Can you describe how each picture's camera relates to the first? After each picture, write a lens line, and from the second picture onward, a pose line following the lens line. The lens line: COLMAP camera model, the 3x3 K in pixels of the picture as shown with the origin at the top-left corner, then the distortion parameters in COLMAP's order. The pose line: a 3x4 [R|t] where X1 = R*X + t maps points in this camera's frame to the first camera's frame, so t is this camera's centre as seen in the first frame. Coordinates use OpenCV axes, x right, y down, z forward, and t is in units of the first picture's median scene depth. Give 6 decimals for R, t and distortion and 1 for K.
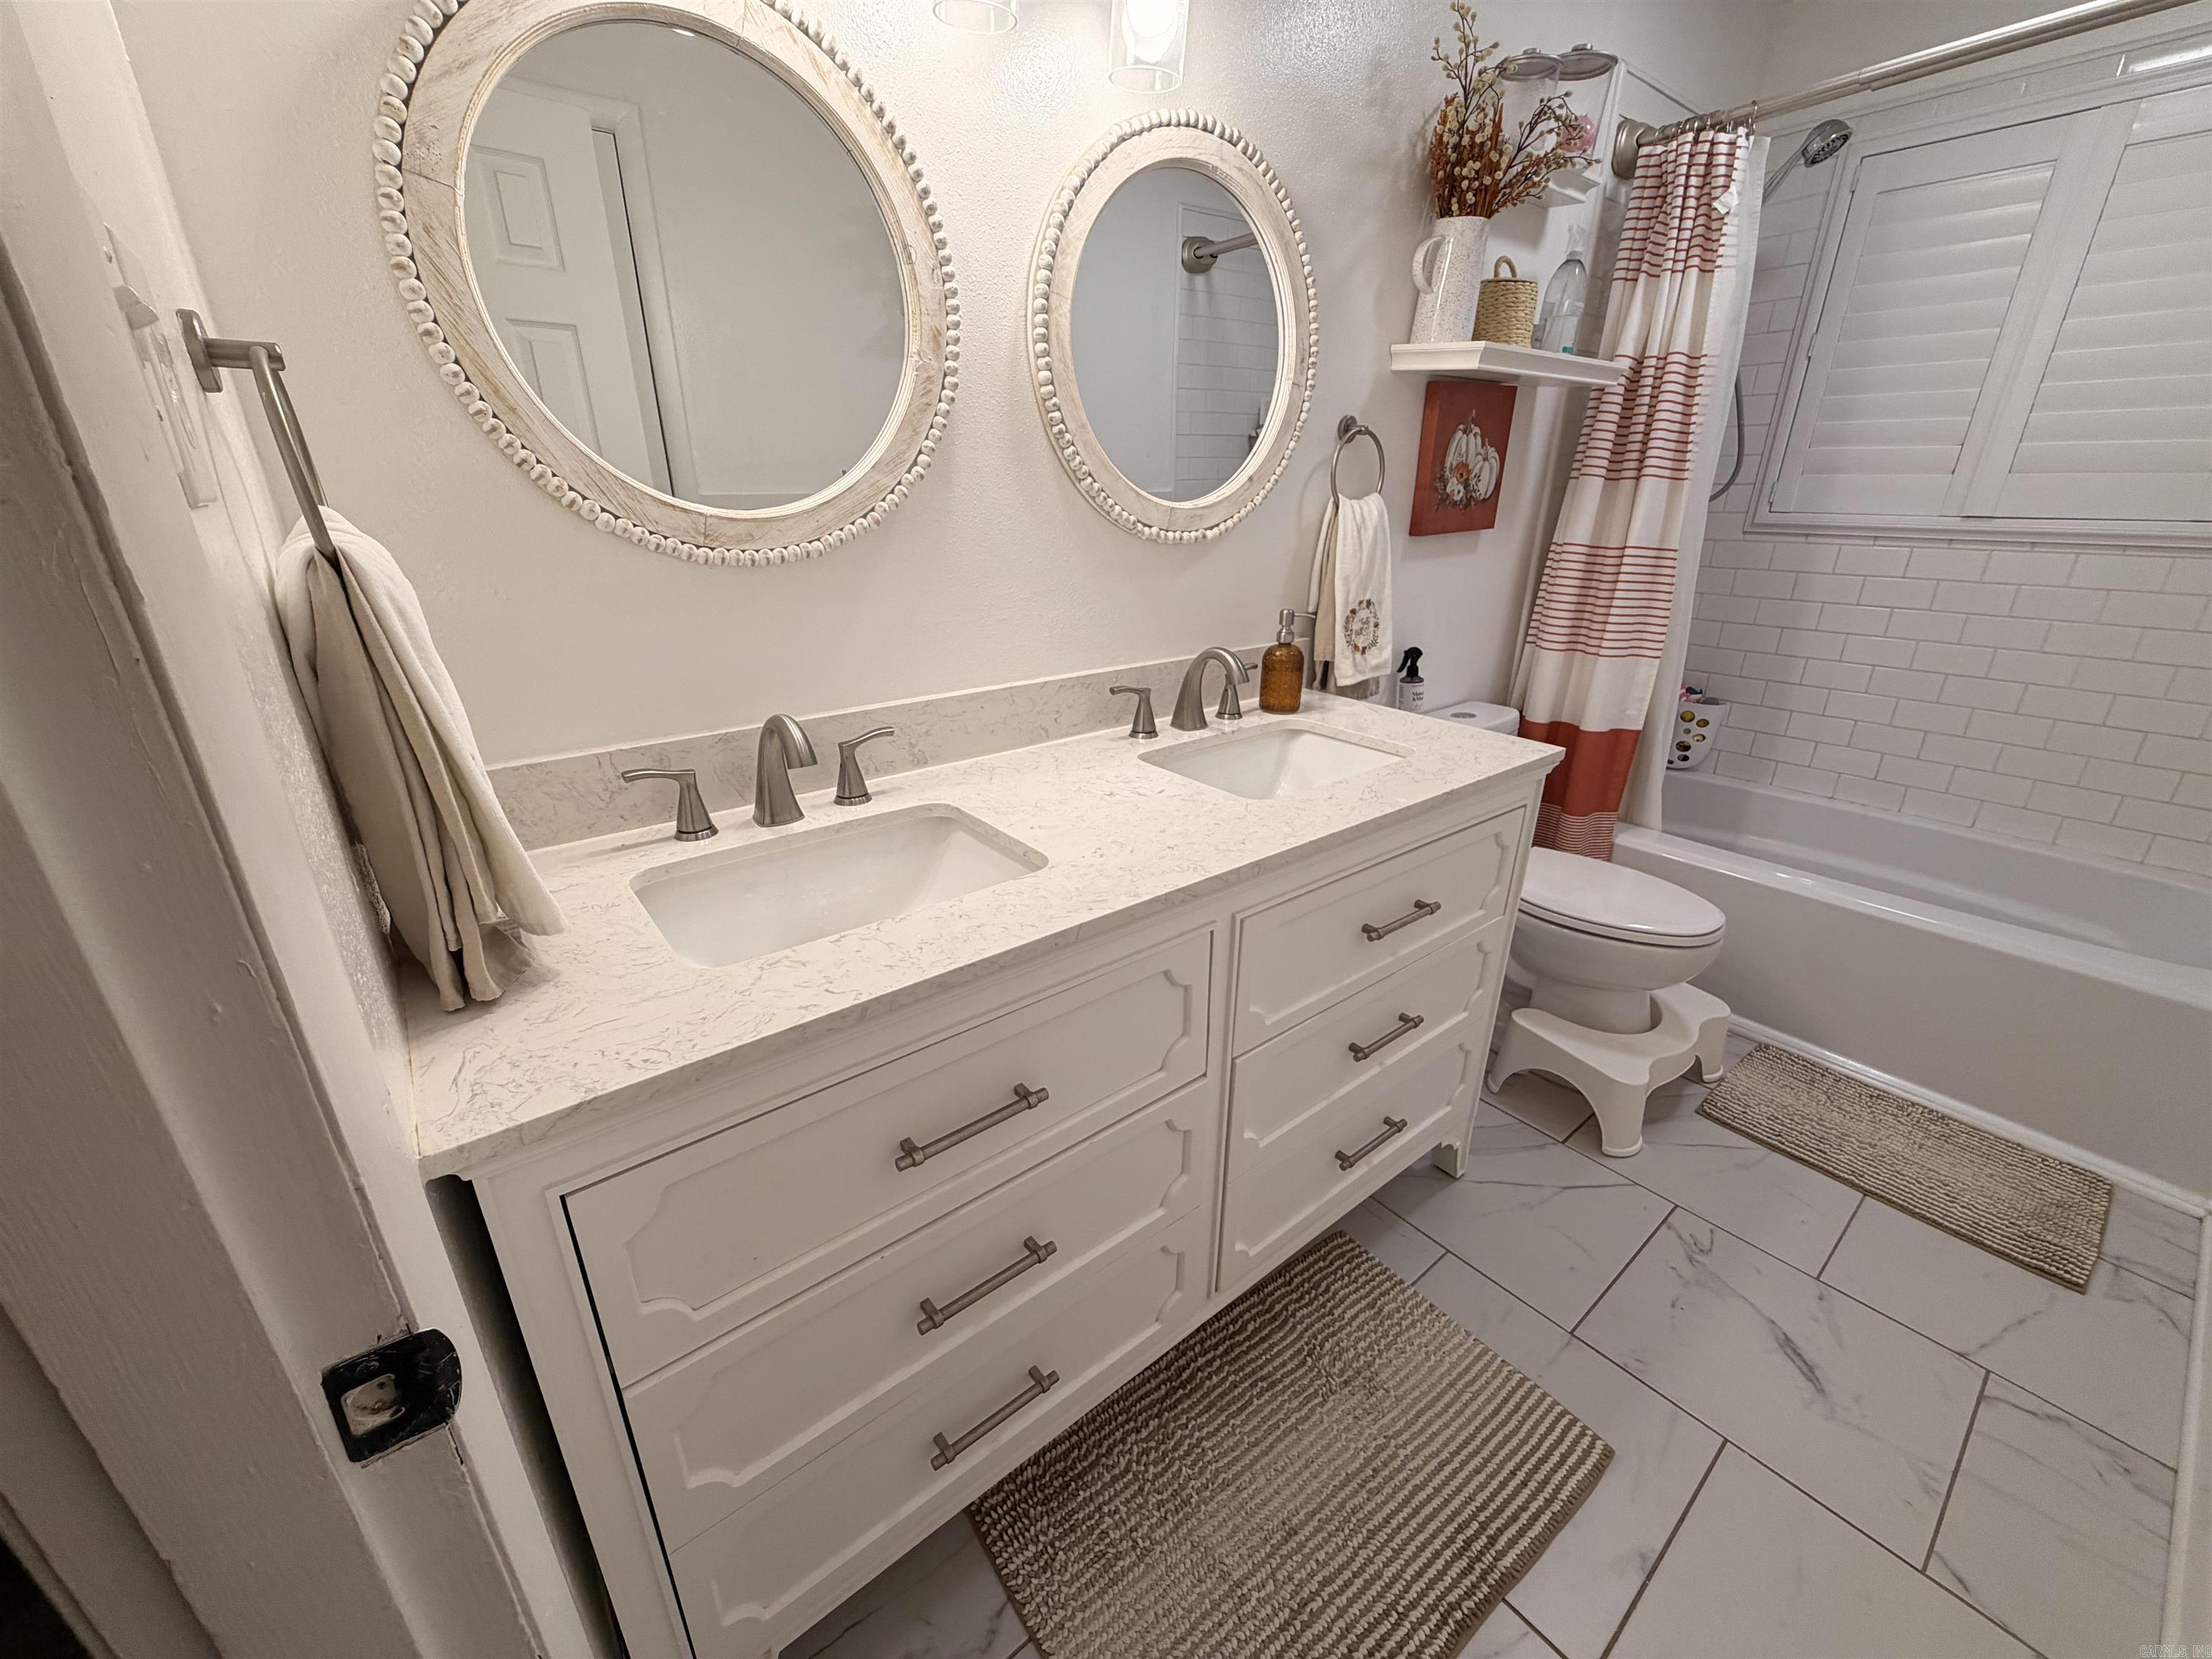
lens RADIAL K [[879.9, 0, 1097.7], [0, 879.9, 828.2], [0, 0, 1]] dist [0.000612, -0.000079]
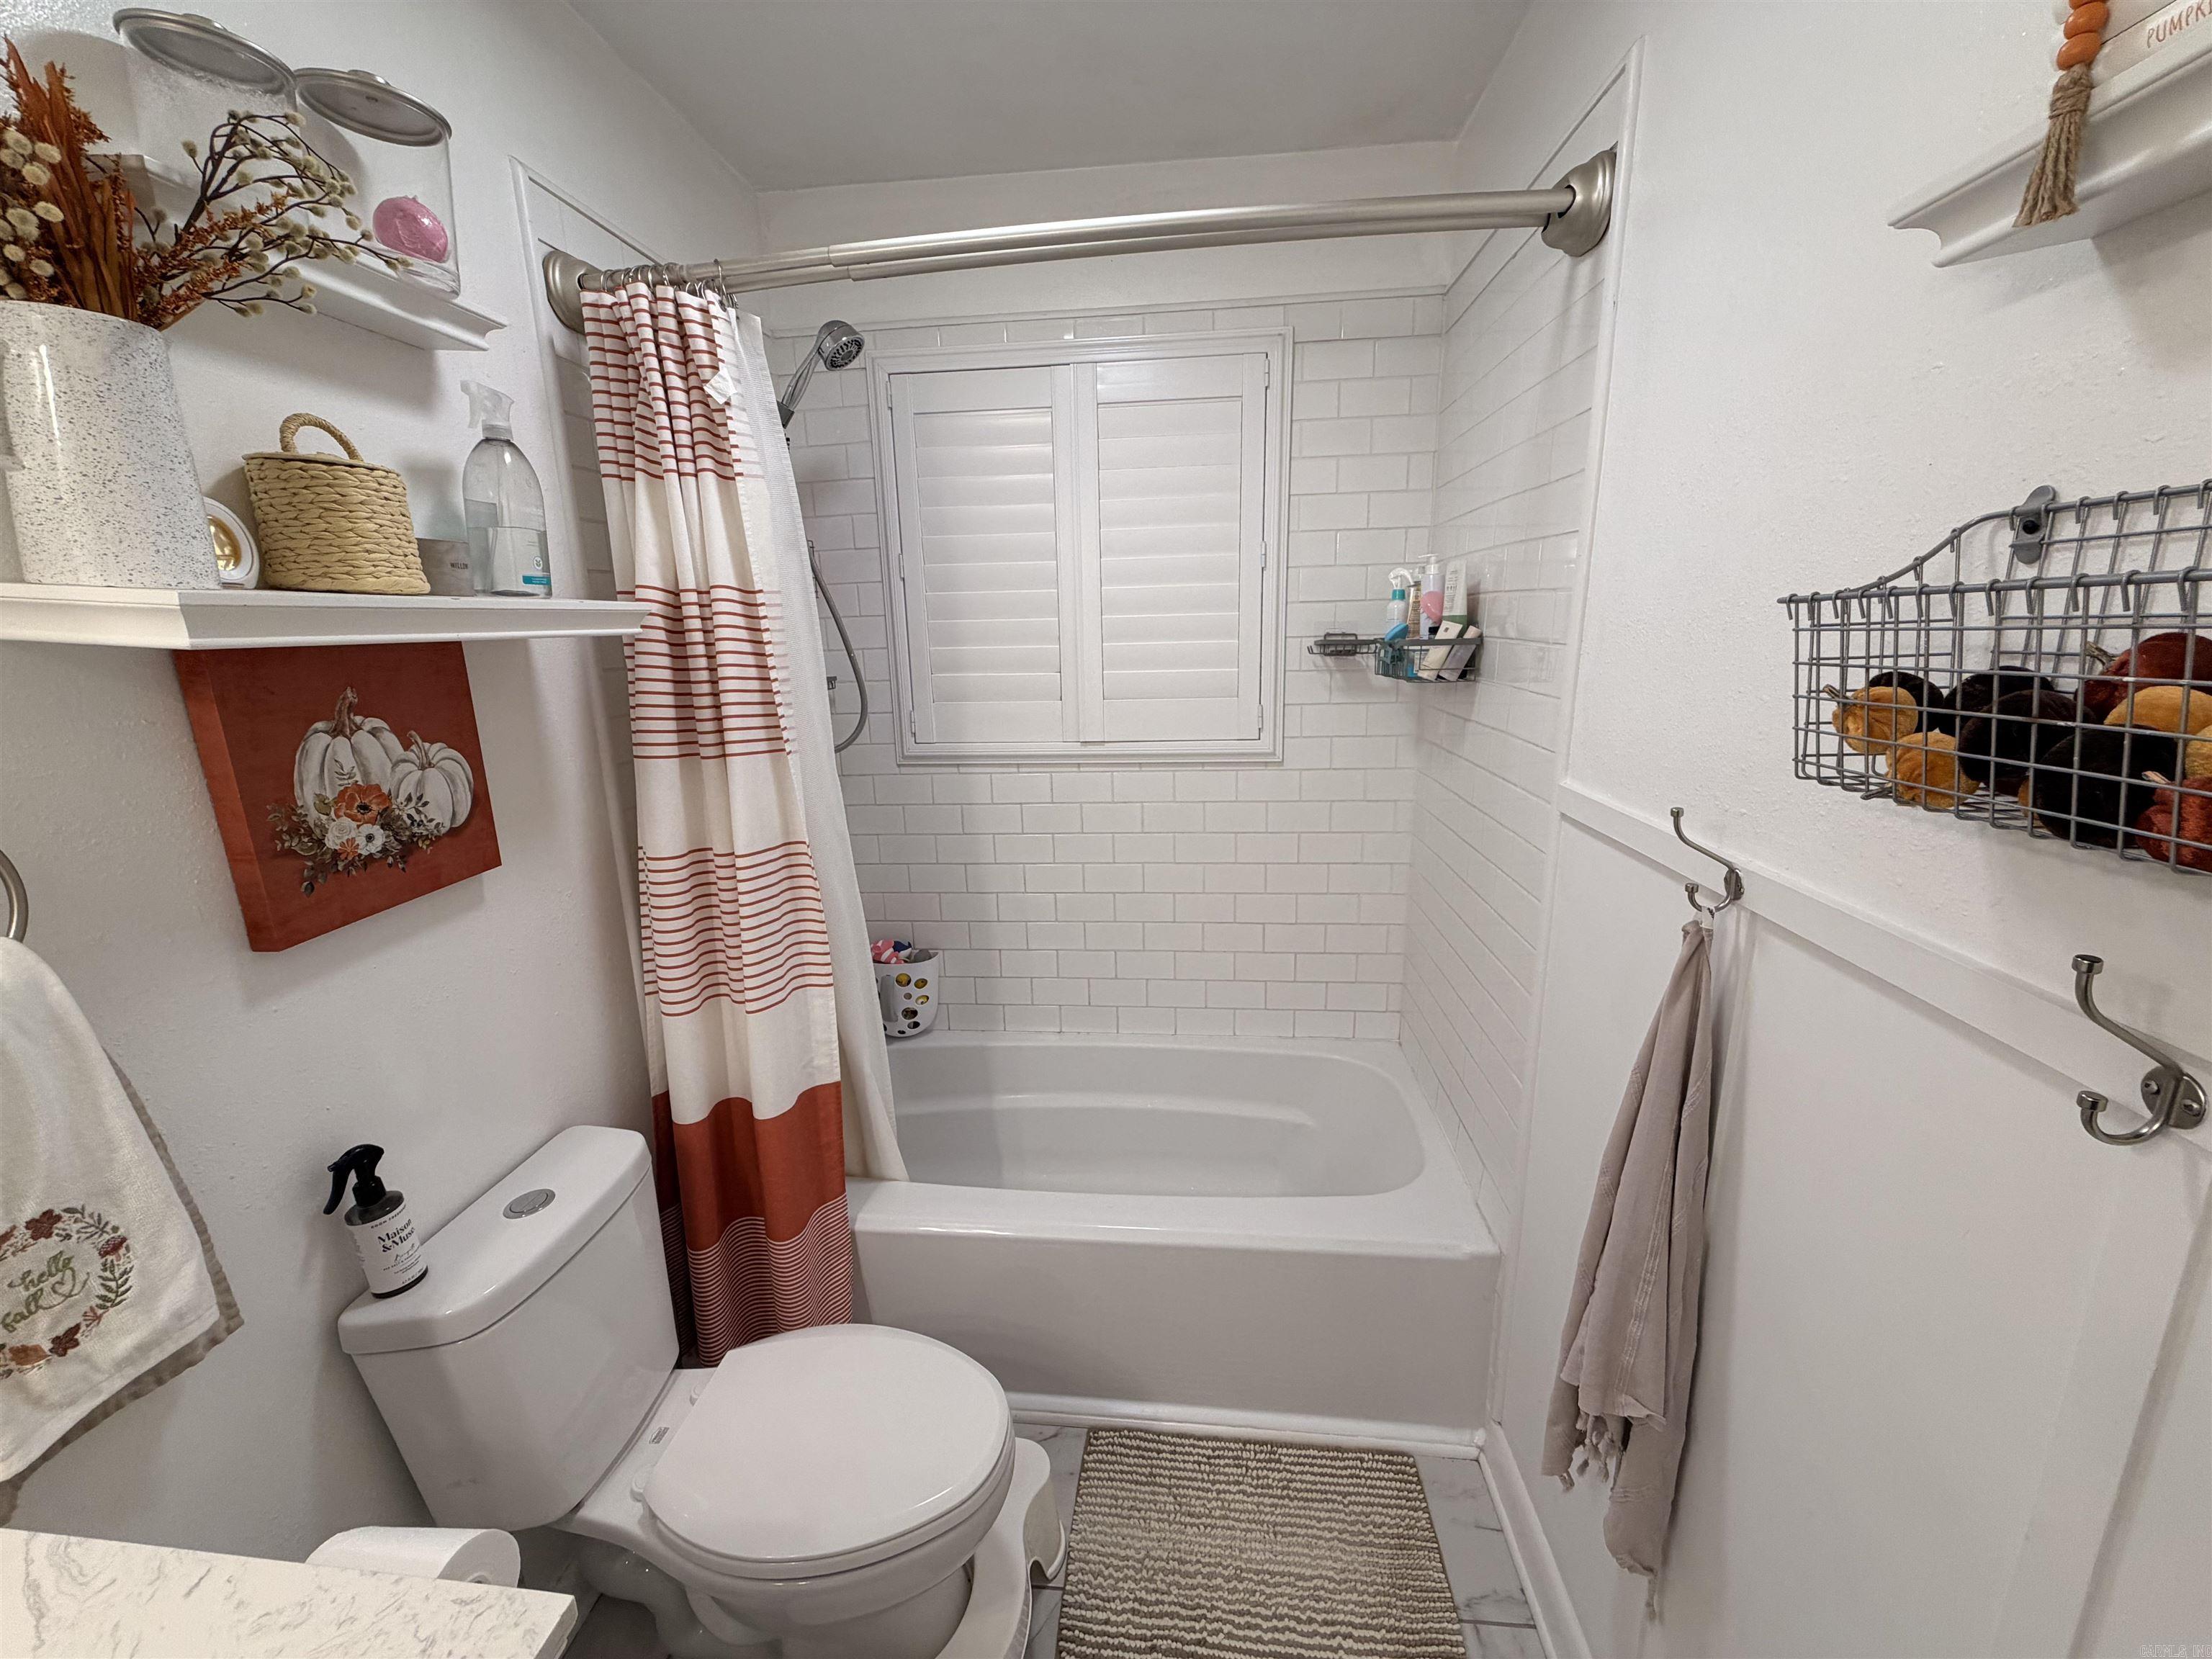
lens RADIAL K [[879.9, 0, 1097.7], [0, 879.9, 828.2], [0, 0, 1]] dist [0.000612, -0.000079]
pose [[0.701447, -0.177531, 0.690257, 0.355250], [0.283165, 0.958181, -0.041316, -0.247241], [-0.654056, 0.224438, 0.722384, 0.354917]]
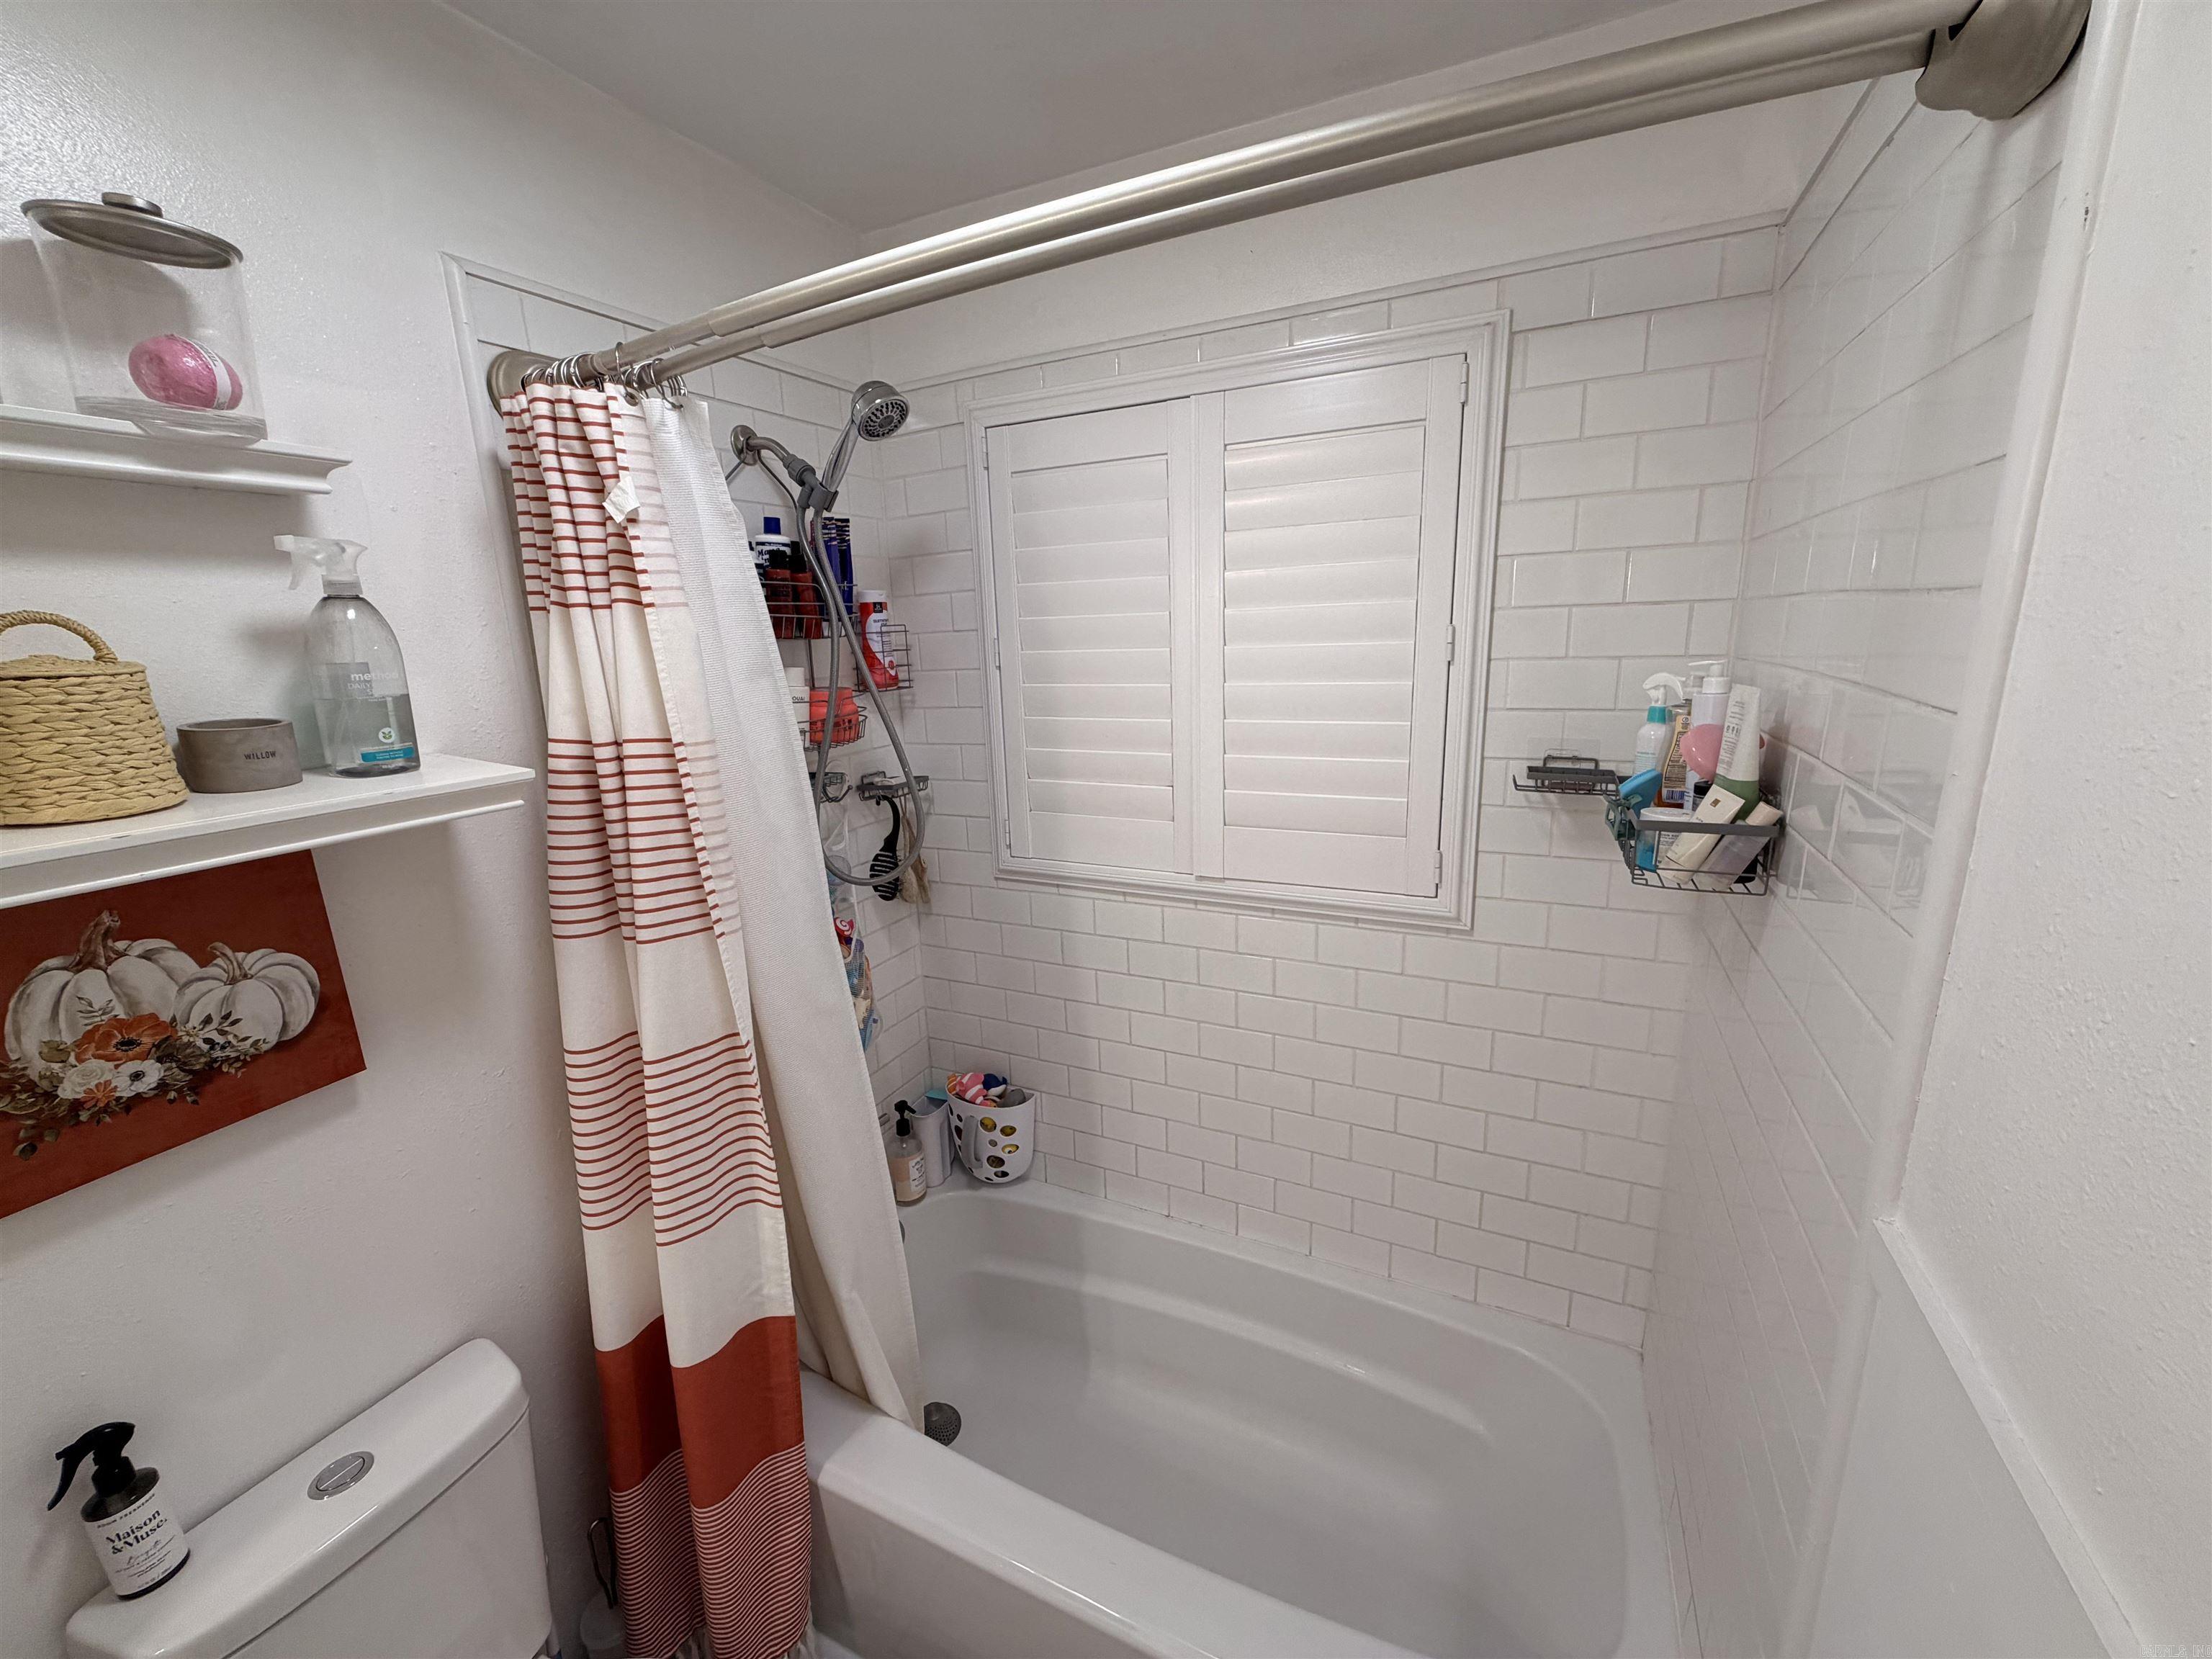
lens RADIAL K [[879.9, 0, 1097.7], [0, 879.9, 828.2], [0, 0, 1]] dist [0.000612, -0.000079]
pose [[0.905227, -0.123203, 0.406676, 0.684504], [0.186279, 0.975241, -0.119189, -0.360907], [-0.381923, 0.183648, 0.905764, 0.388508]]
